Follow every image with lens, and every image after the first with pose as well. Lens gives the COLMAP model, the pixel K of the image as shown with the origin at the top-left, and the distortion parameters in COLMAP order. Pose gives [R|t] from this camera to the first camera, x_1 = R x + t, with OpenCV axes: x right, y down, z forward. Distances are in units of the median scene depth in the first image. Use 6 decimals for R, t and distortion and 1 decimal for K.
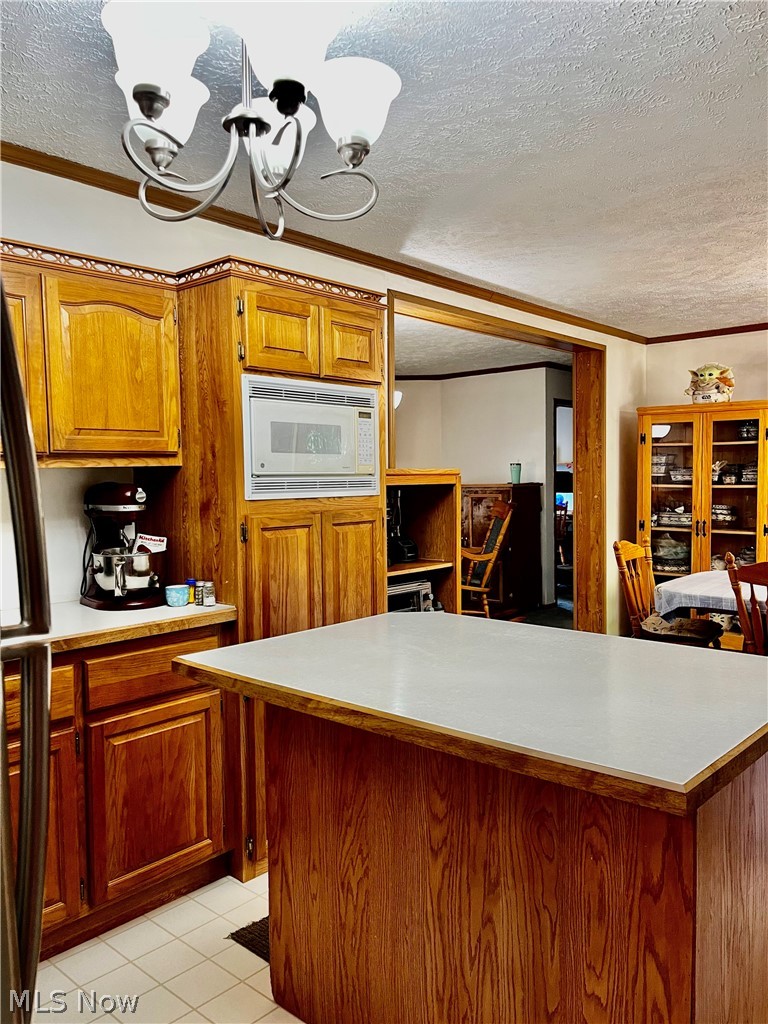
lens RADIAL K [[785.9, 0, 386.7], [0, 785.9, 517.3], [0, 0, 1]] dist [0.043332, -0.034137]
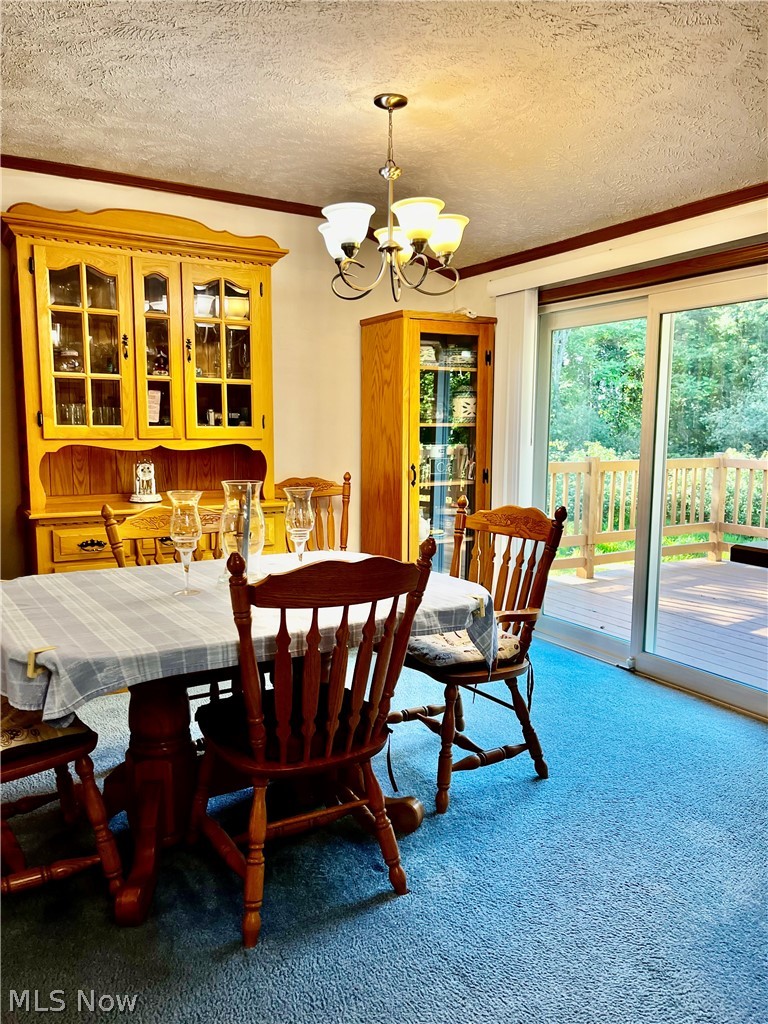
lens RADIAL K [[785.9, 0, 381.0], [0, 785.9, 508.9], [0, 0, 1]] dist [0.043332, -0.034137]
pose [[0.316399, -0.091344, 0.944218, 0.008940], [0.037239, 0.995782, 0.083853, -0.012384], [-0.947895, 0.008631, 0.318466, 0.520242]]
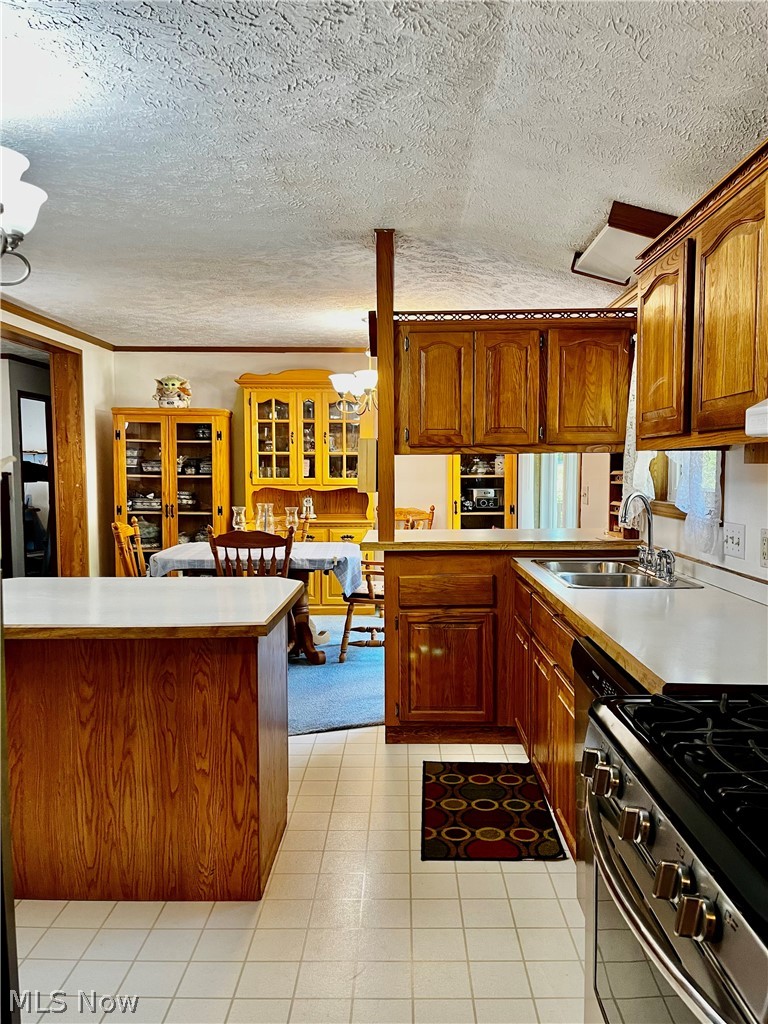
lens RADIAL K [[785.9, 0, 389.6], [0, 785.9, 516.3], [0, 0, 1]] dist [0.043332, -0.034137]
pose [[0.762714, -0.032311, 0.645929, -0.135986], [0.024735, 0.999478, 0.020789, 0.005662], [-0.646263, 0.000121, 0.763115, -0.152216]]
